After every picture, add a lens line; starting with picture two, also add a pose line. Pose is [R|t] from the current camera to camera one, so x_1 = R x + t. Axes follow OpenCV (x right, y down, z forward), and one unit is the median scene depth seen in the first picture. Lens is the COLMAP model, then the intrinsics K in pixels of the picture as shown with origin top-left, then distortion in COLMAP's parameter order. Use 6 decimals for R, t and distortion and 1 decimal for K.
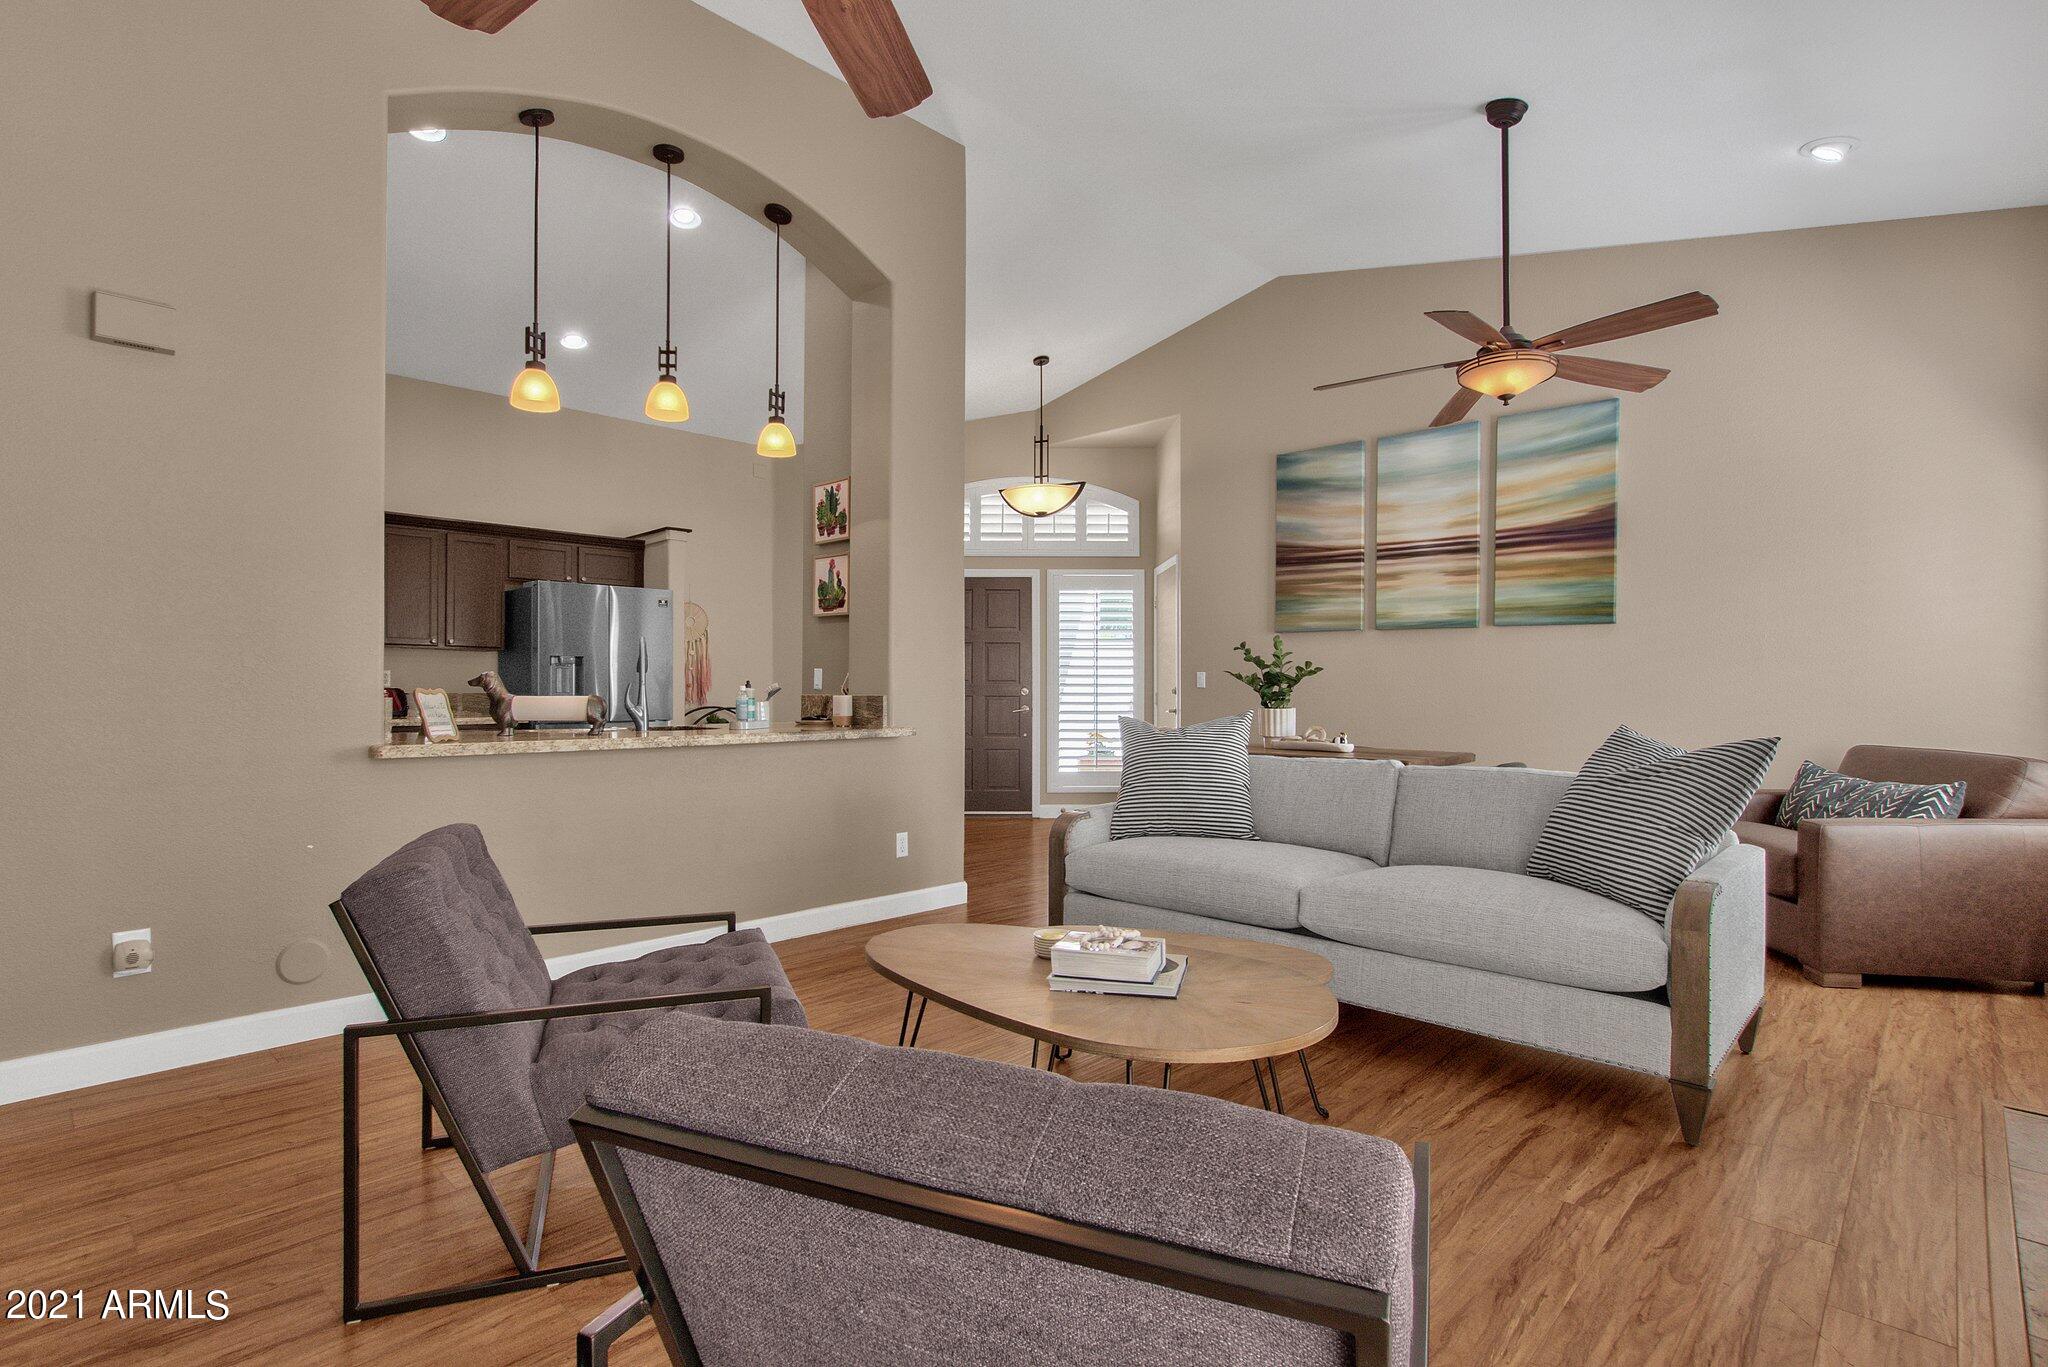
lens RADIAL K [[948.4, 0, 1017.1], [0, 948.4, 685.7], [0, 0, 1]] dist [-0.011540, 0.005255]
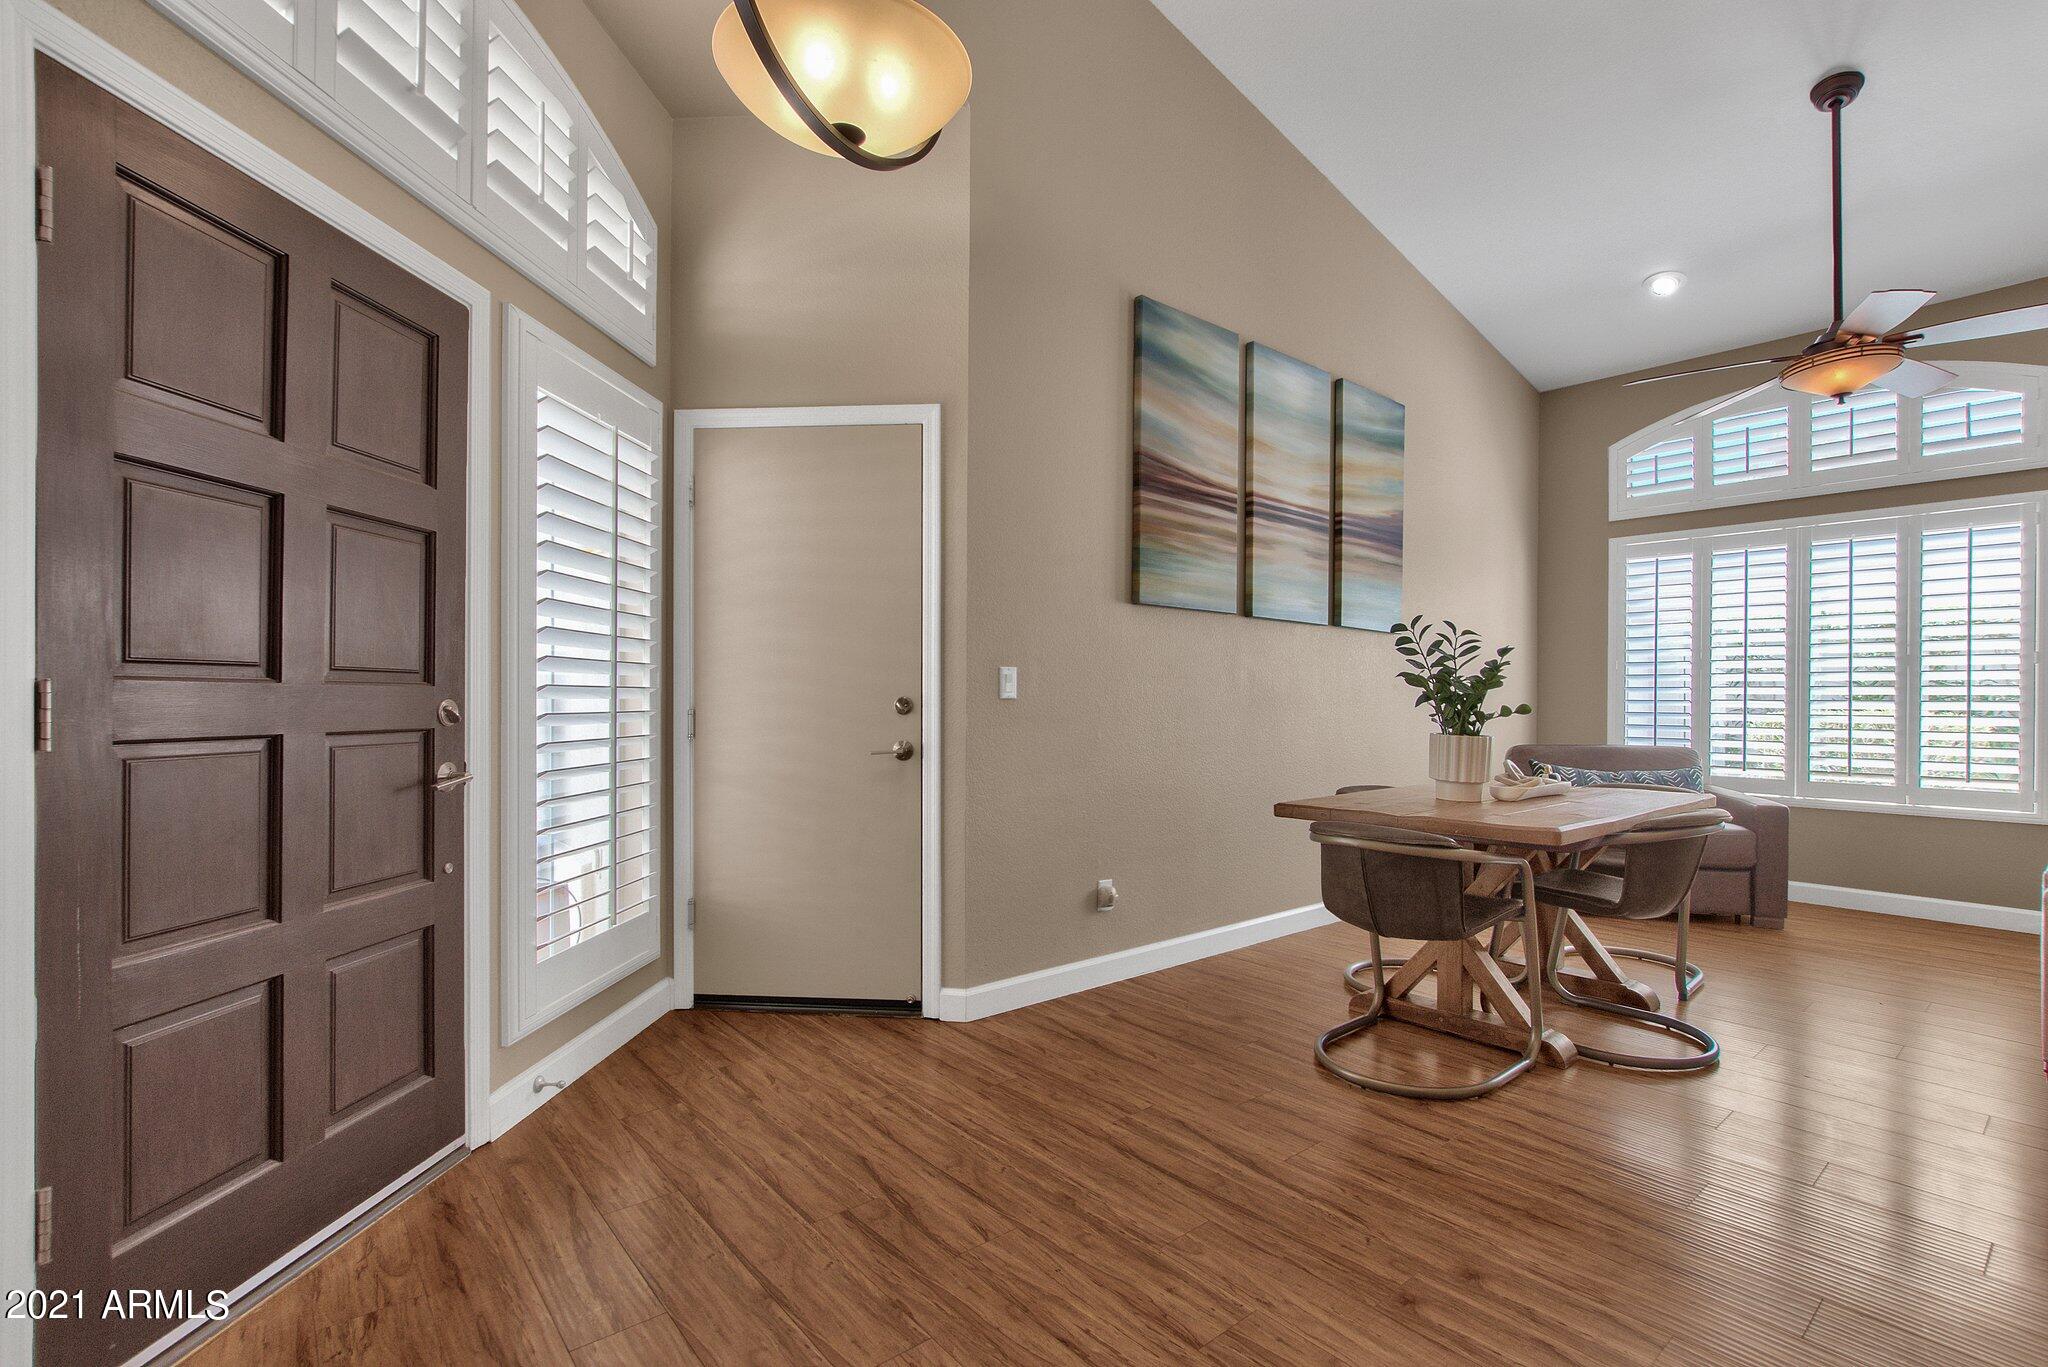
lens RADIAL K [[948.4, 0, 1020.4], [0, 948.4, 688.0], [0, 0, 1]] dist [-0.011540, 0.005255]
pose [[0.155817, 0.019589, 0.987592, -0.293585], [-0.008542, 0.999793, -0.018484, 0.004464], [-0.987749, -0.005556, 0.155952, 0.983052]]
